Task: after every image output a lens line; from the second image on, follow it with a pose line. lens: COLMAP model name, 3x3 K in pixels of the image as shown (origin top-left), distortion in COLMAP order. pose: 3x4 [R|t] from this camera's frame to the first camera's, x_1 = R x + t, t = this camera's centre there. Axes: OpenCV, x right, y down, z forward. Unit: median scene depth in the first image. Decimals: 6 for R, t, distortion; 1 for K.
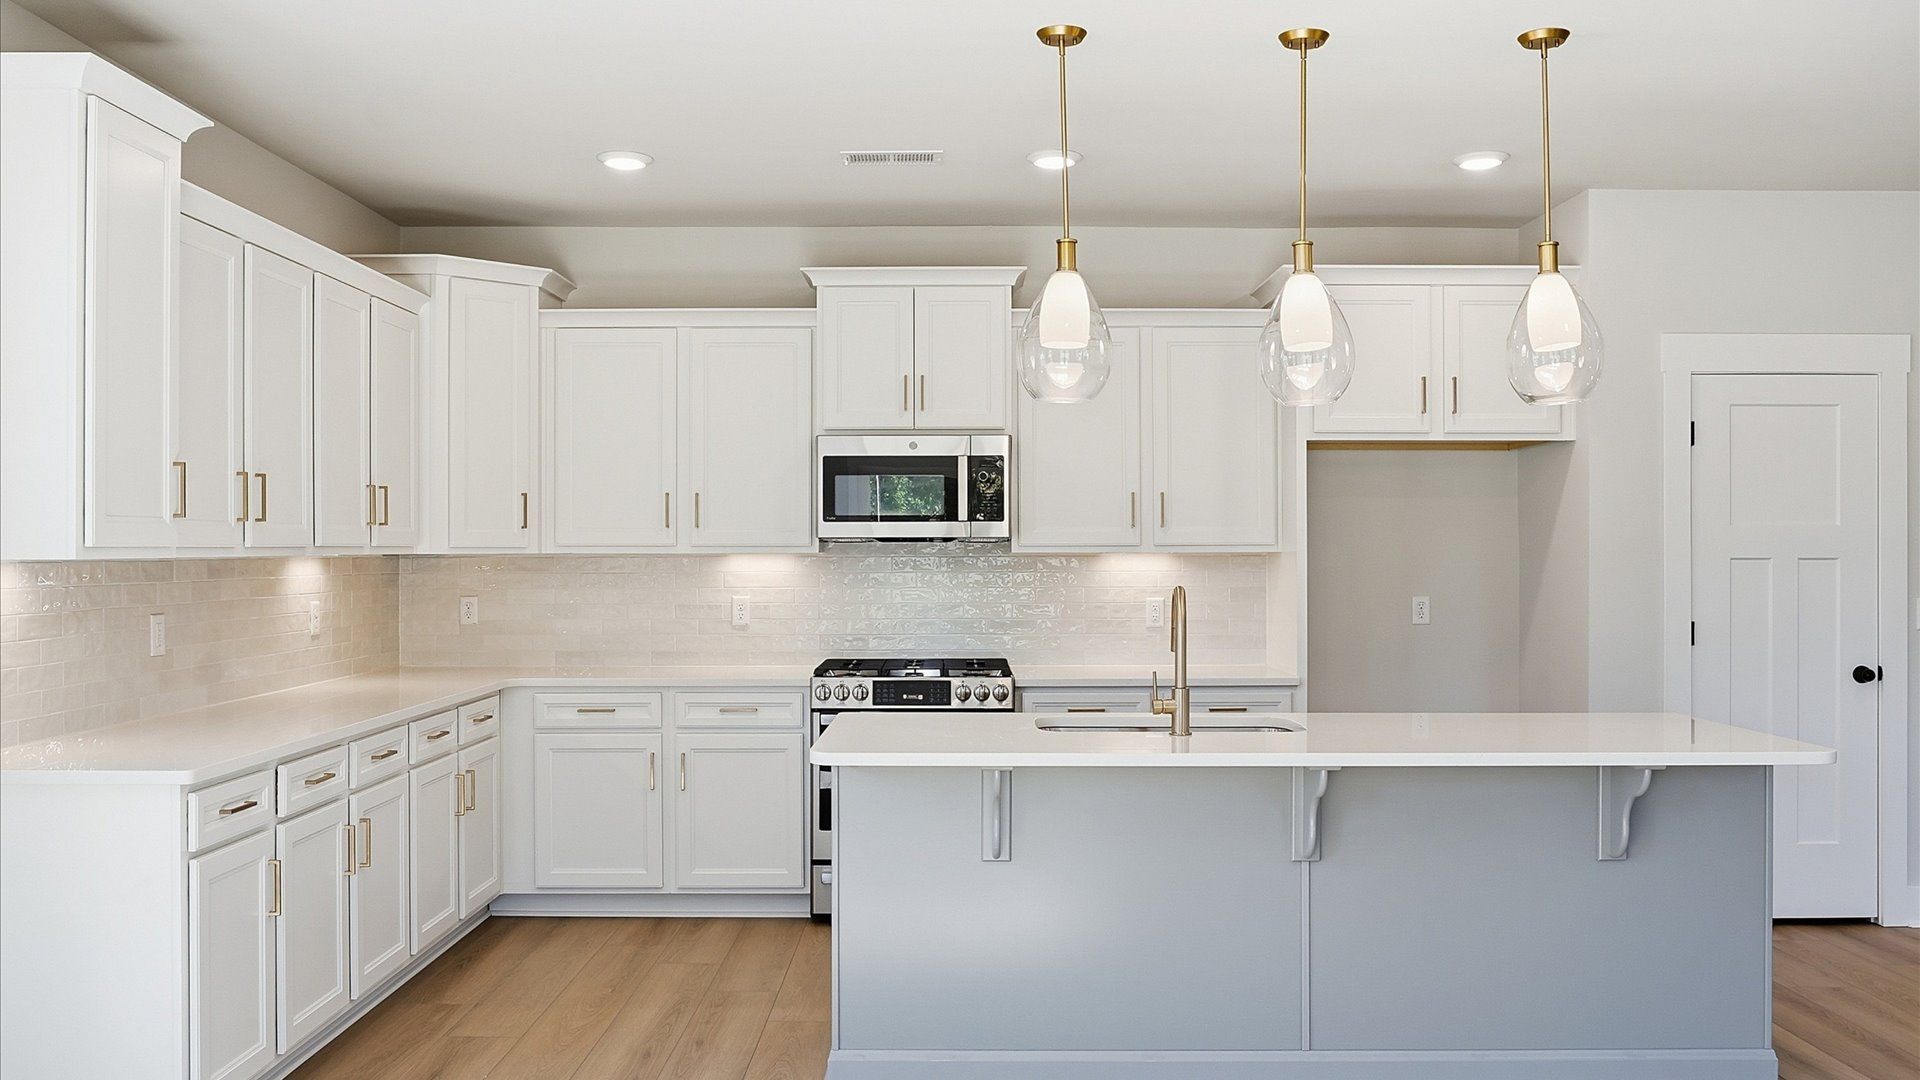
lens RADIAL K [[1369.9, 0, 958.8], [0, 1369.9, 542.8], [0, 0, 1]] dist [-0.035307, 0.002504]
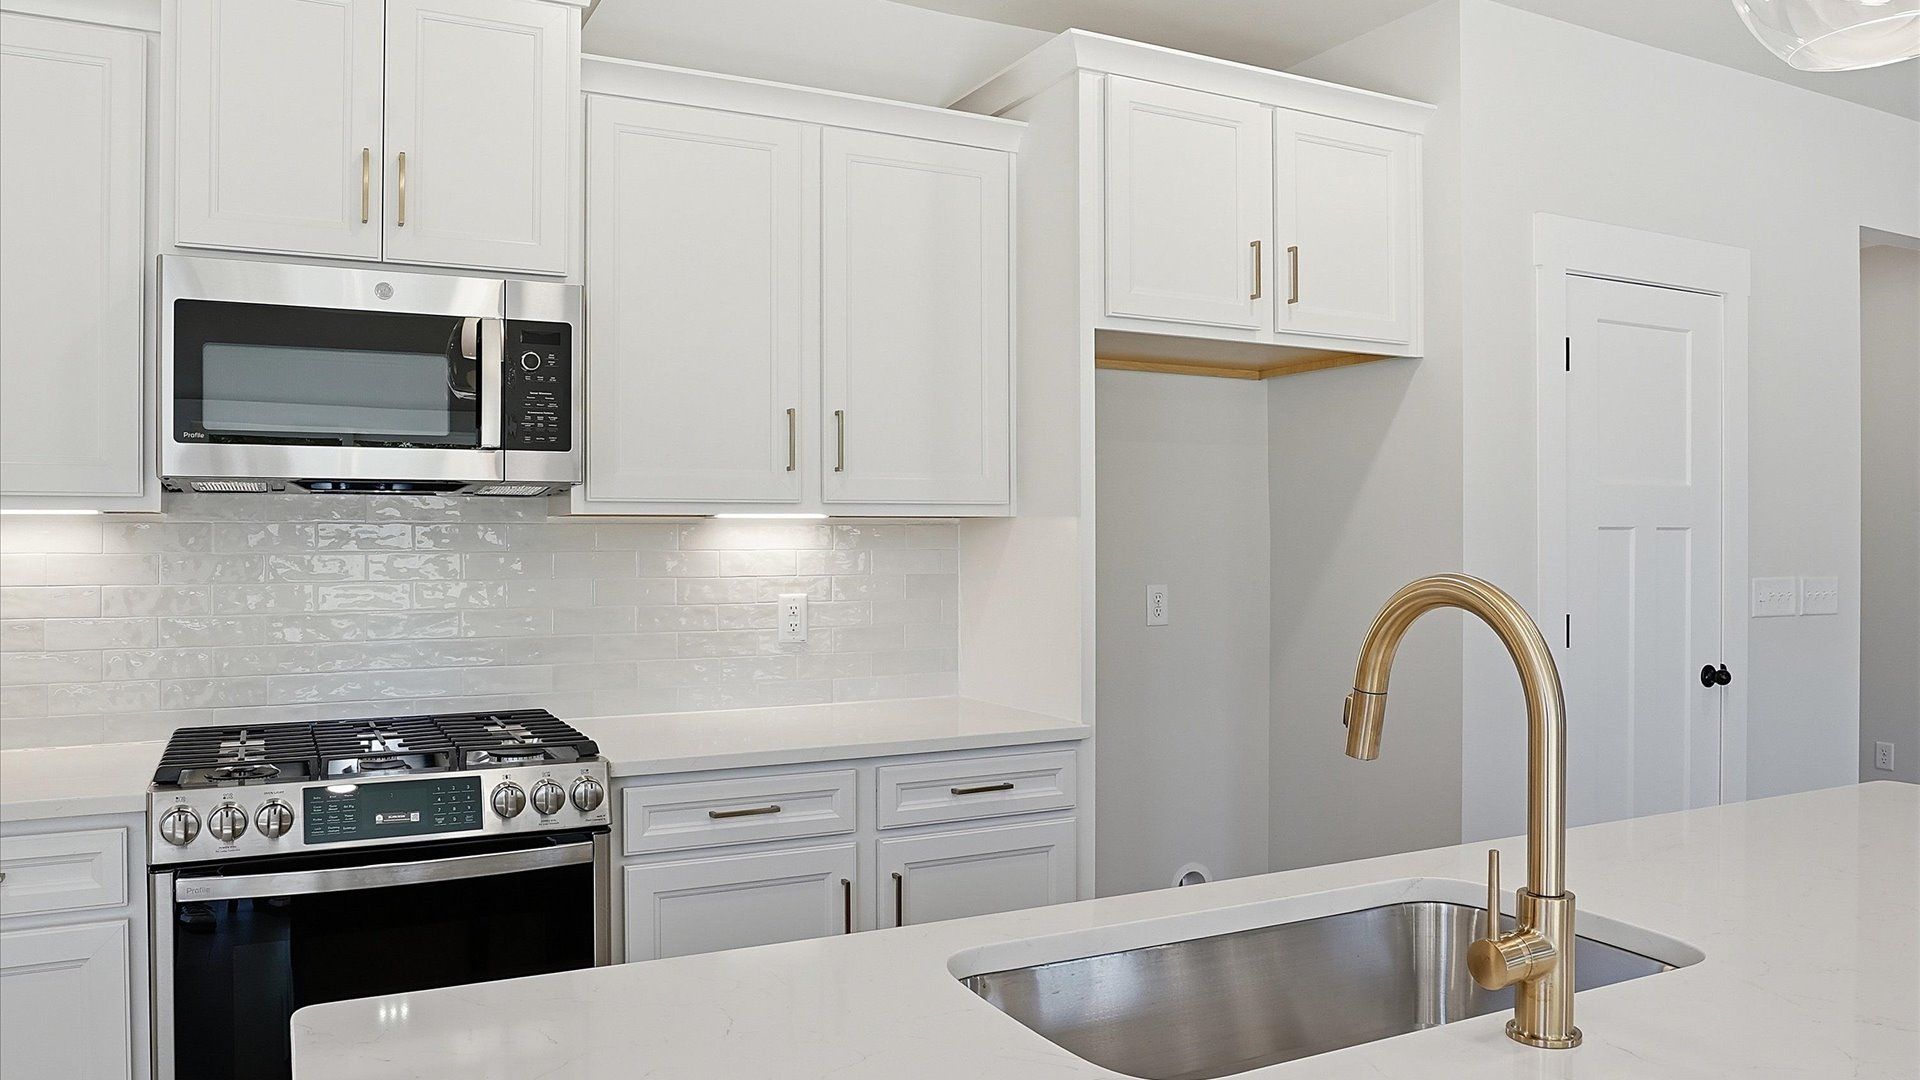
lens RADIAL K [[1369.9, 0, 960.6], [0, 1369.9, 529.5], [0, 0, 1]] dist [-0.035307, 0.002504]
pose [[0.893232, 0.002941, 0.449587, -0.067435], [-0.003289, 0.999995, -0.000007, 0.012992], [-0.449585, -0.001473, 0.893236, 0.476370]]
